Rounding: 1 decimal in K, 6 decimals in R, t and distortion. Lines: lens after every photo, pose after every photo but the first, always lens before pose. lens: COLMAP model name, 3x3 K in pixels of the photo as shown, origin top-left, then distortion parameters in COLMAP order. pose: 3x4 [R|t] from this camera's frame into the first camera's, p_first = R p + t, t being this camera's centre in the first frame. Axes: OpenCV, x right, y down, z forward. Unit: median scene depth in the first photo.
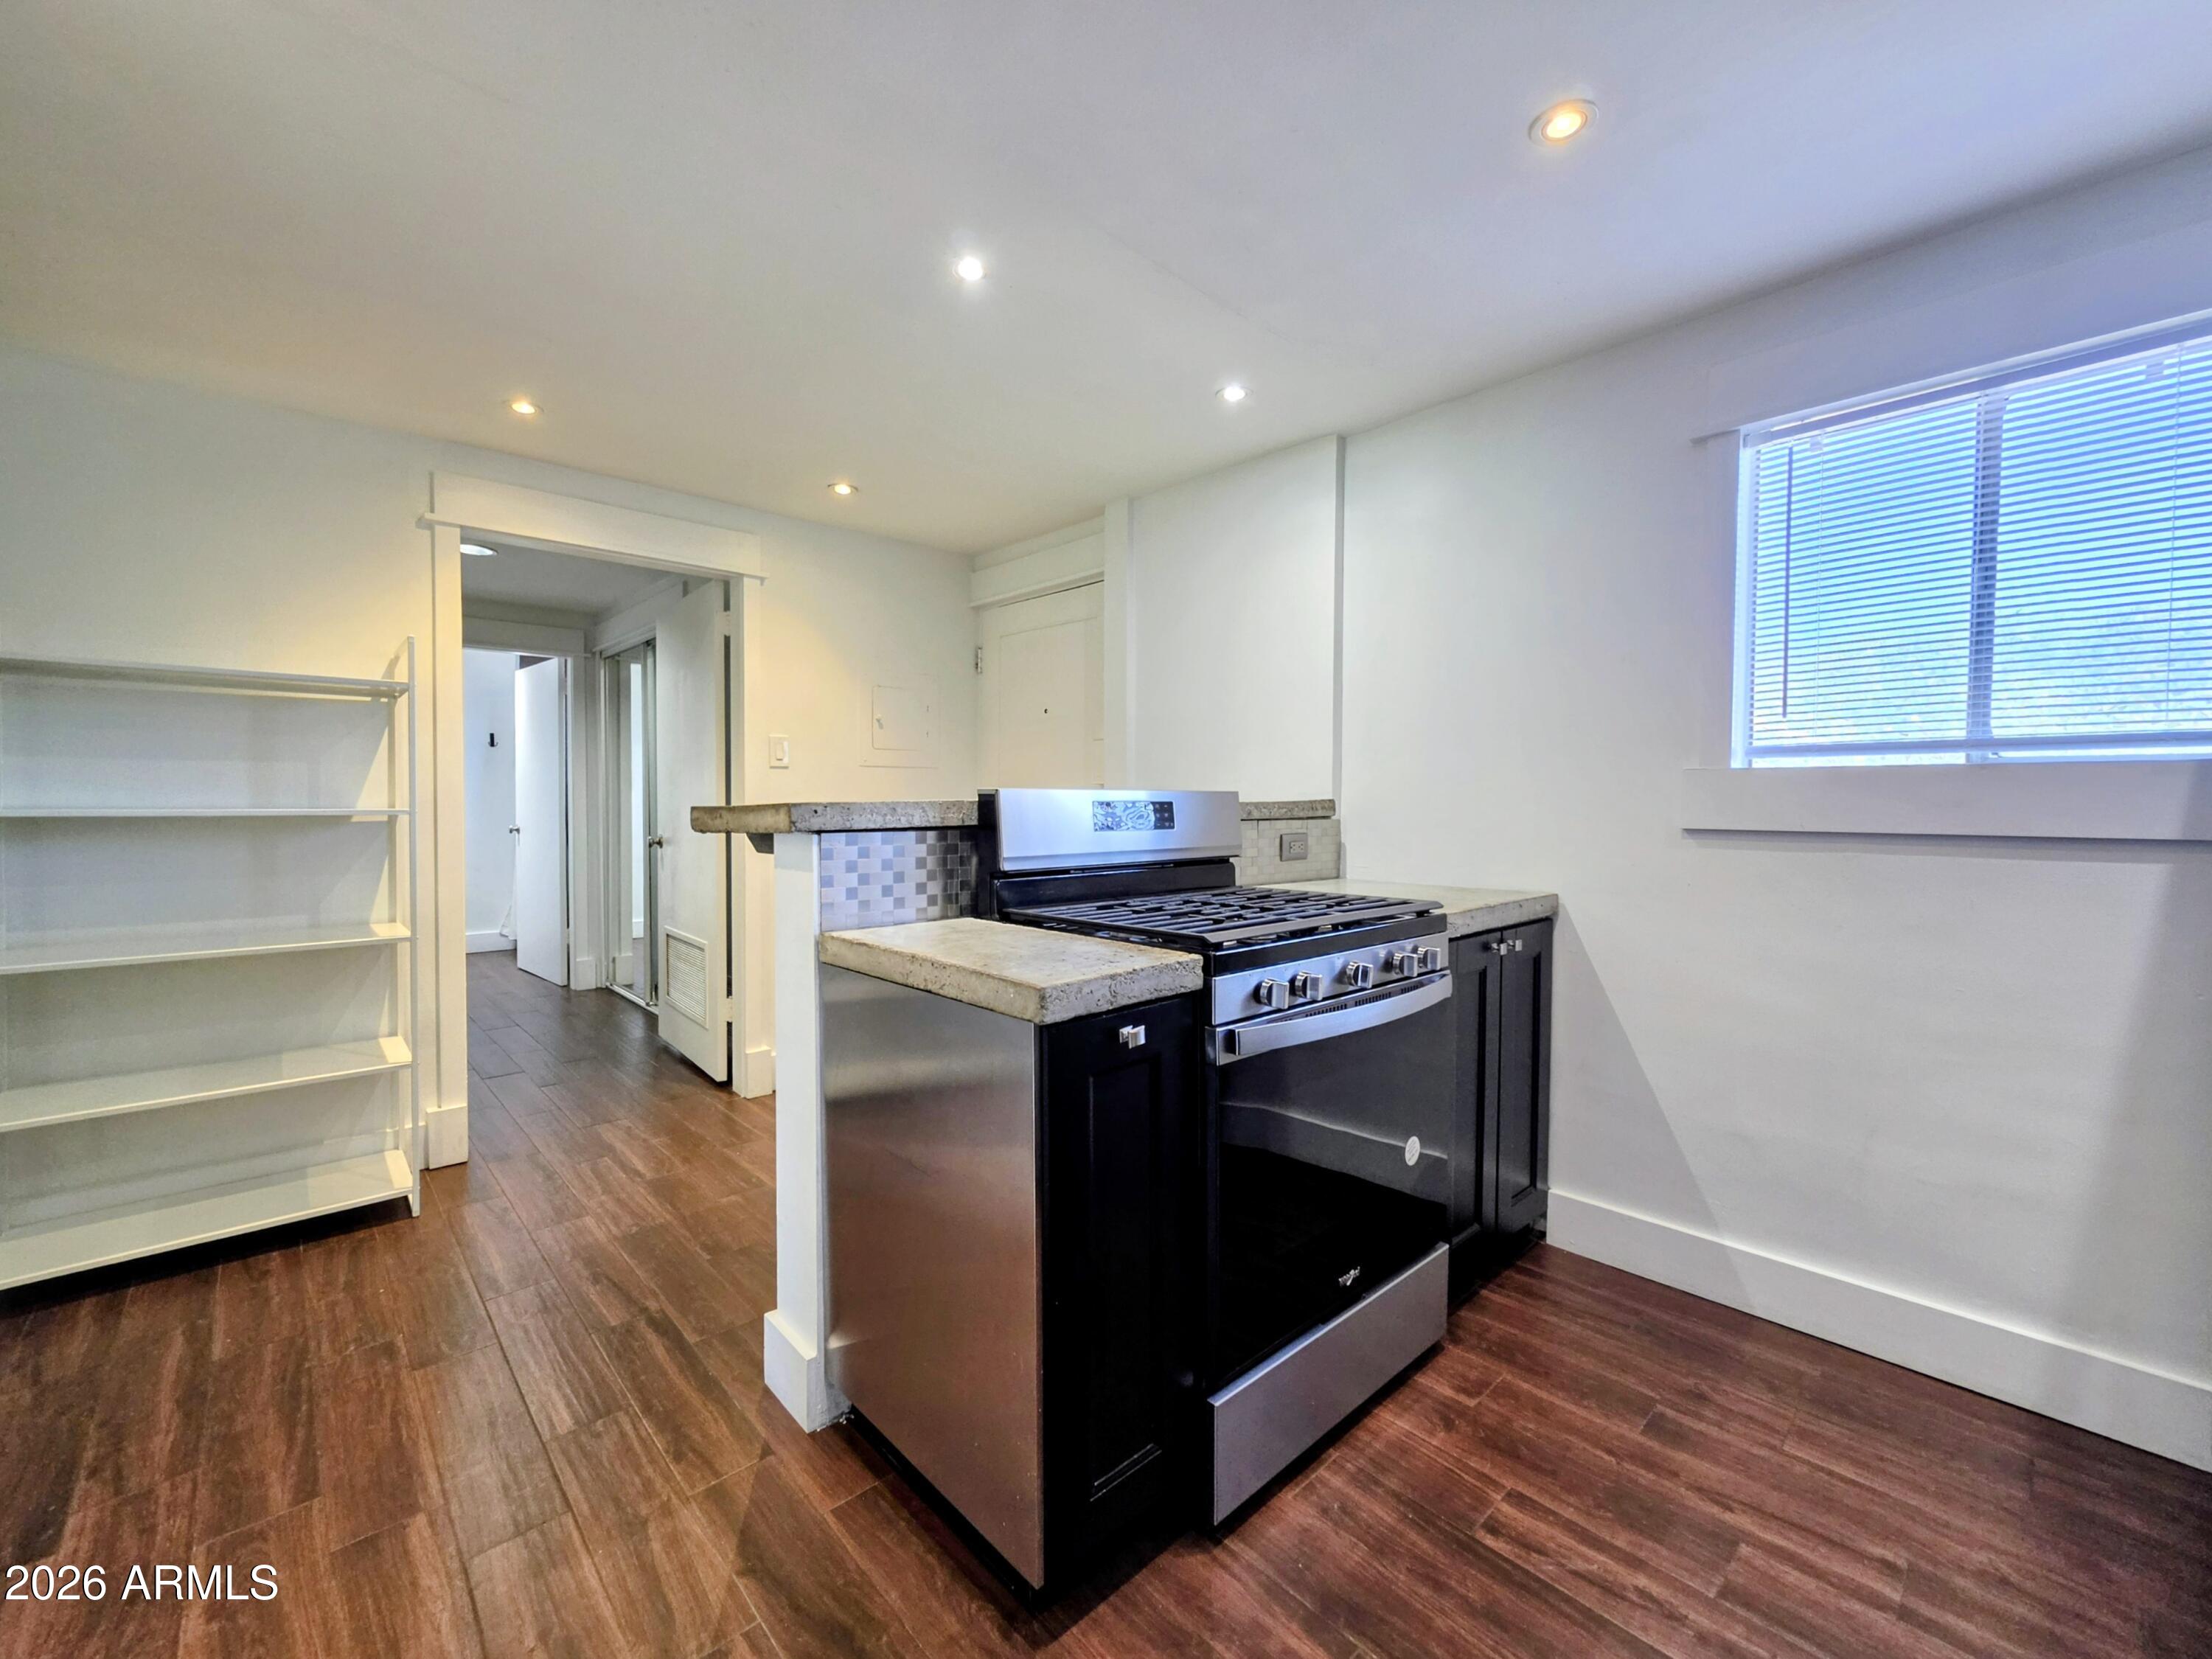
lens RADIAL K [[900.6, 0, 1113.9], [0, 900.6, 820.5], [0, 0, 1]] dist [0.001894, 0.000239]
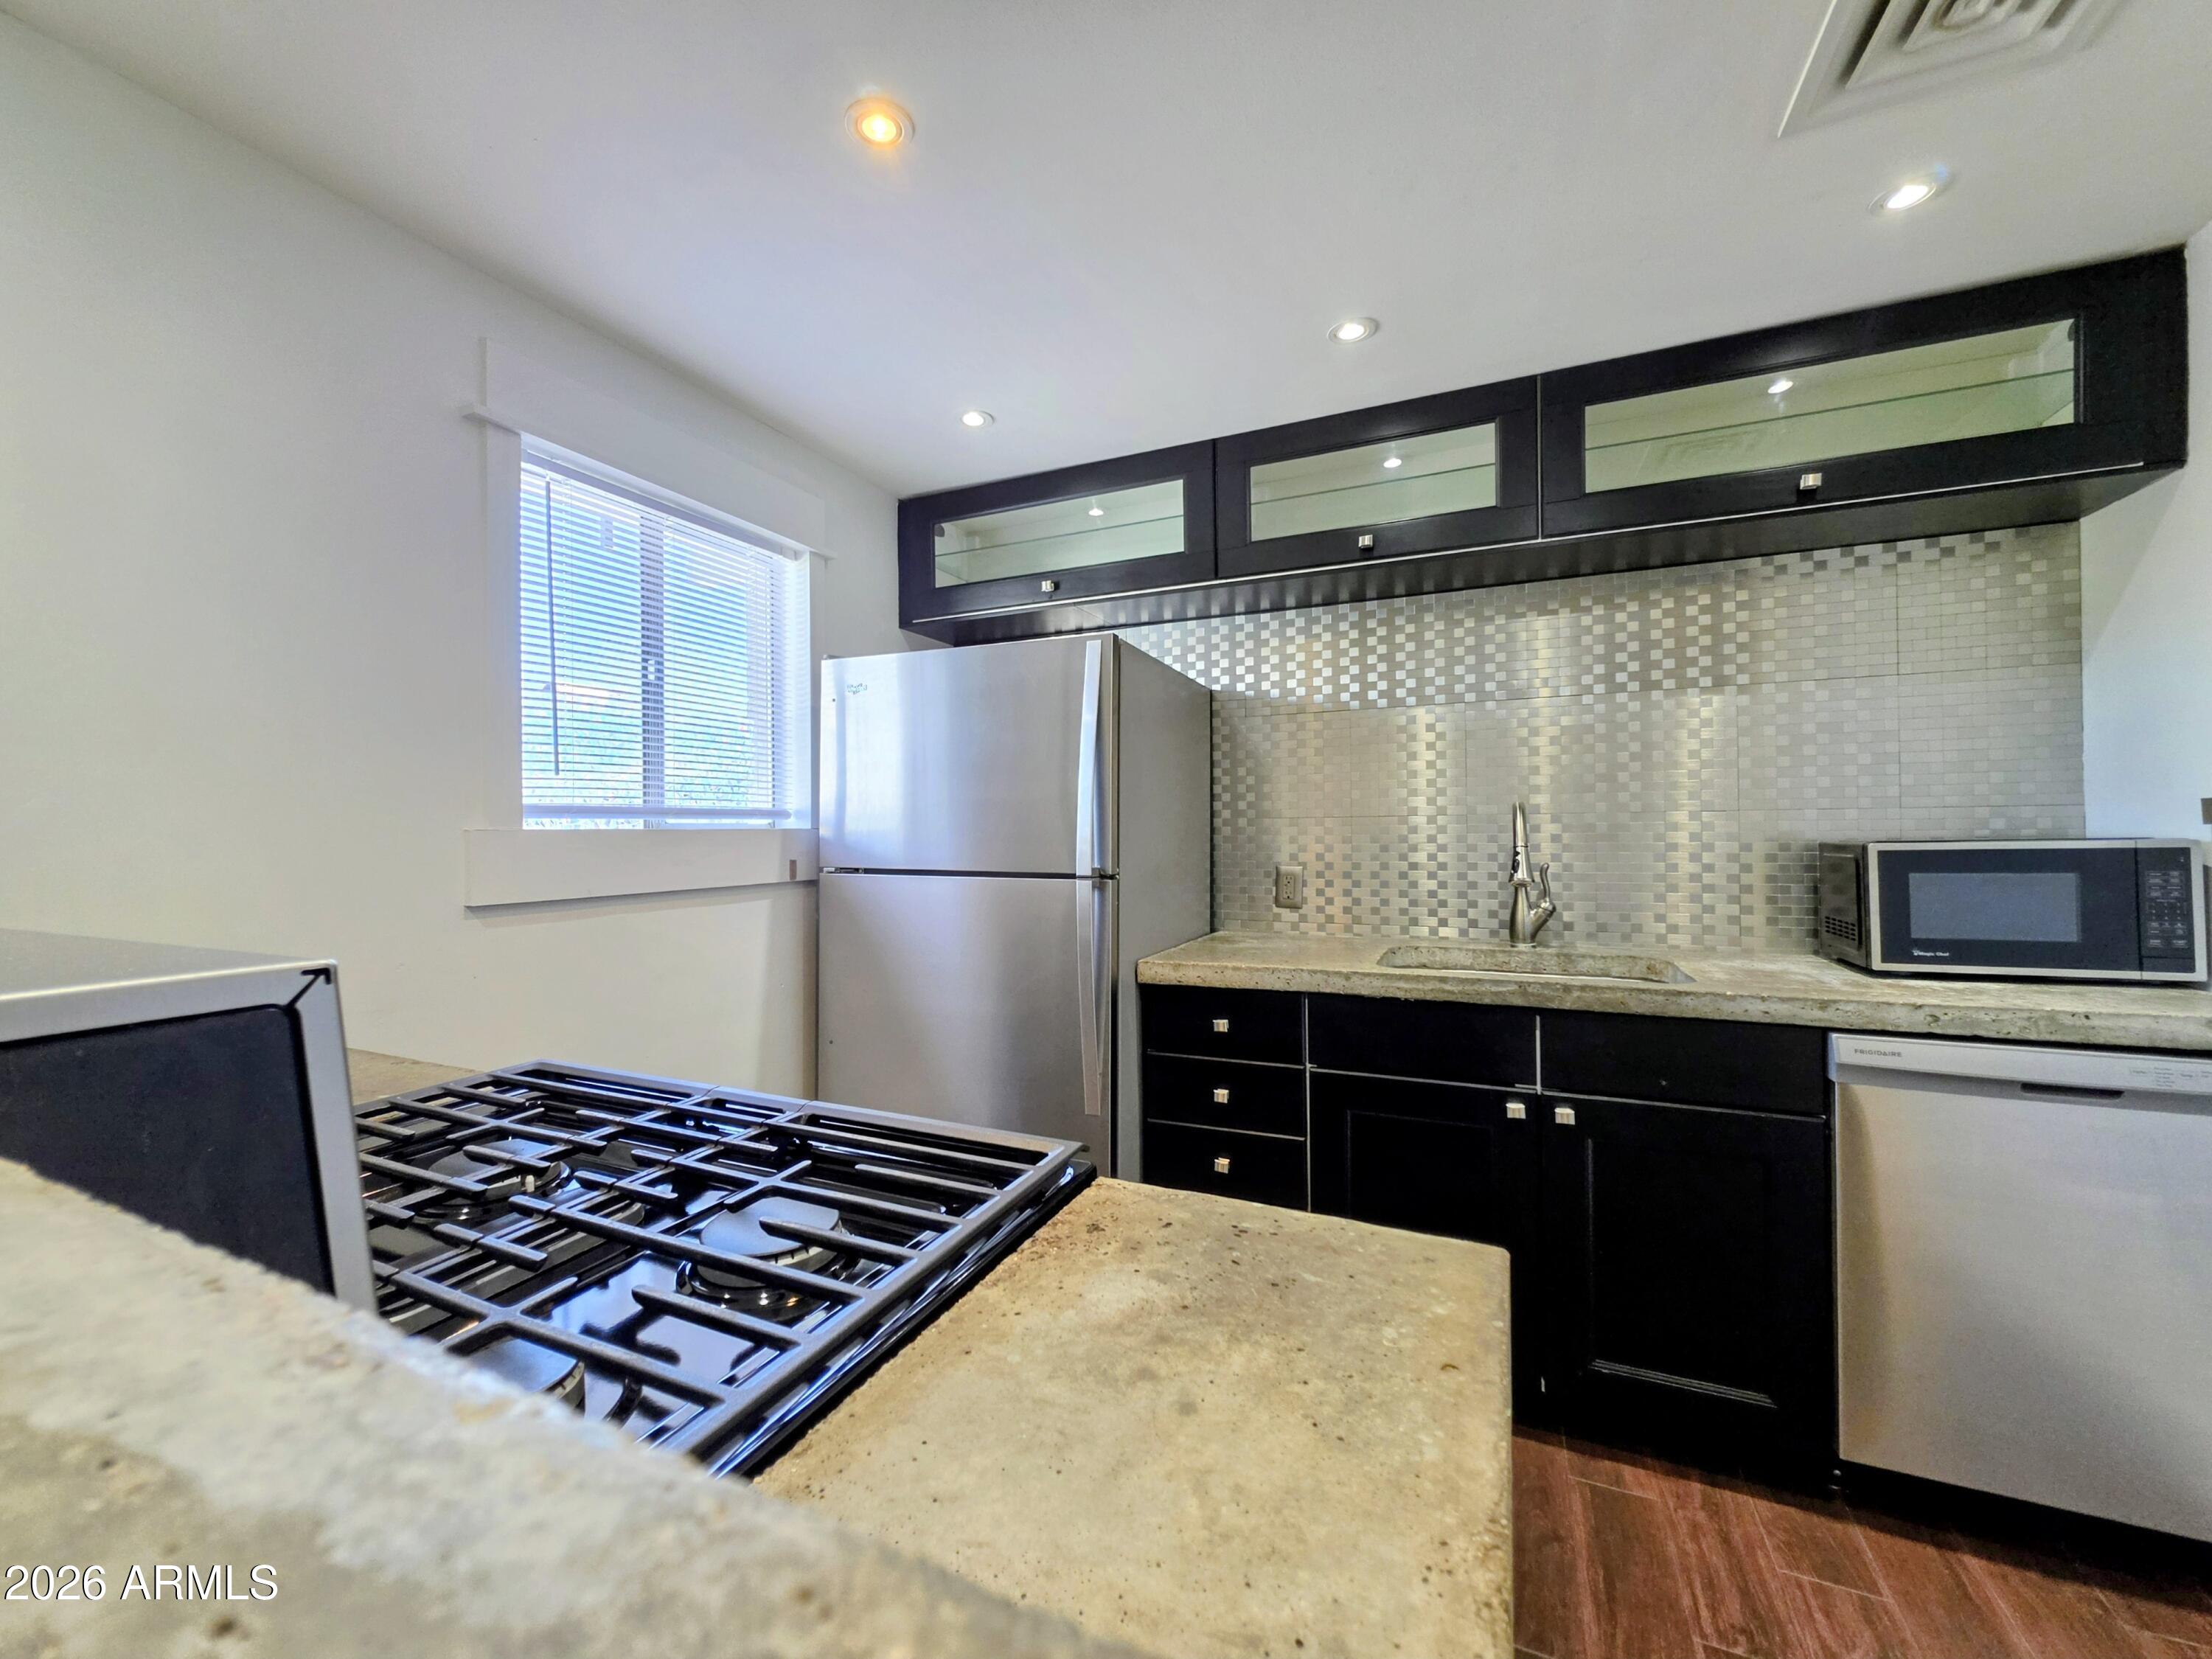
lens RADIAL K [[900.6, 0, 1113.9], [0, 900.6, 820.5], [0, 0, 1]] dist [0.001894, 0.000239]
pose [[-0.380766, 0.015908, 0.924534, -0.333851], [0.032354, 0.999469, -0.003873, -0.049088], [-0.924105, 0.028438, -0.381079, 0.880104]]
